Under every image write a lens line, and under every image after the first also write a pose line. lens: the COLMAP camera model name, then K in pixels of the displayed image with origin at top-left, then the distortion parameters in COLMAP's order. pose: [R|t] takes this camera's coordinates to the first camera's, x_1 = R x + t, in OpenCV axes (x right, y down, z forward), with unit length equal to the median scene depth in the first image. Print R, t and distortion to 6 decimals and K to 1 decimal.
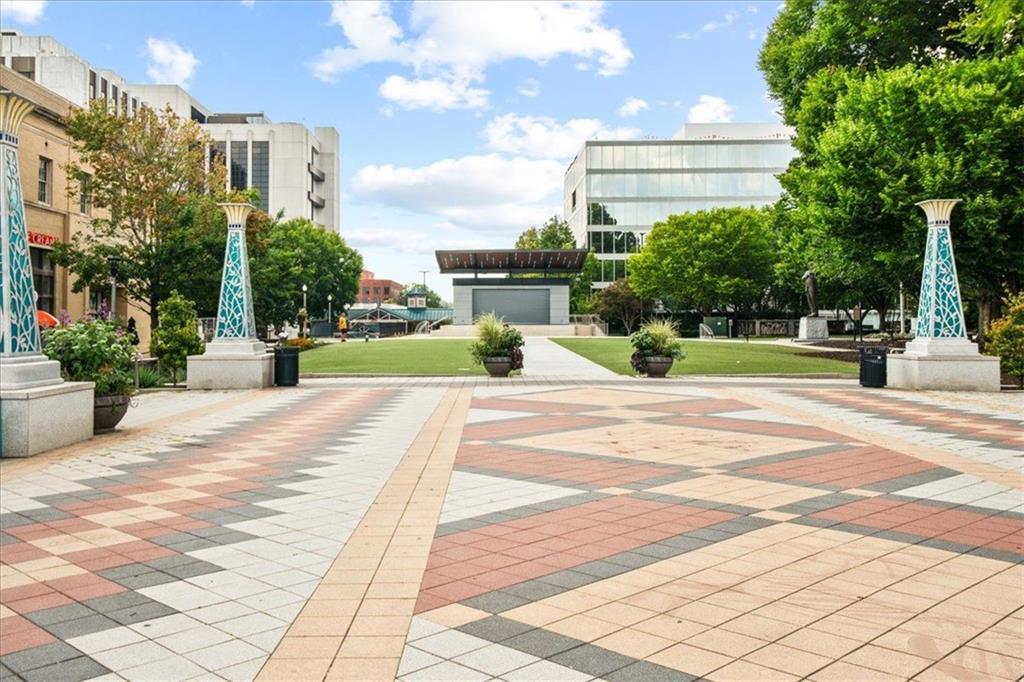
lens RADIAL K [[960.7, 0, 512.0], [0, 960.7, 341.0], [0, 0, 1]] dist [0.002096, 0.003170]
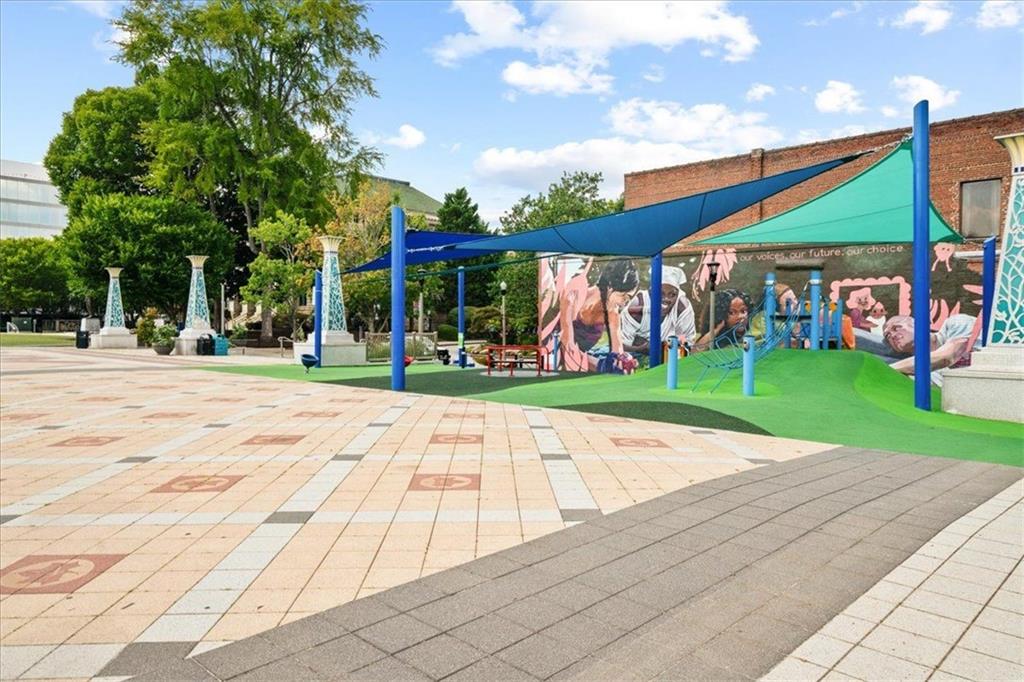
lens RADIAL K [[660.0, 0, 475.5], [0, 660.0, 332.0], [0, 0, 1]] dist [0.000149, 0.000528]
pose [[0.695461, -0.008111, 0.718518, -0.045416], [0.011618, 0.999933, 0.000042, 0.008584], [-0.718470, 0.008319, 0.695508, -0.338737]]
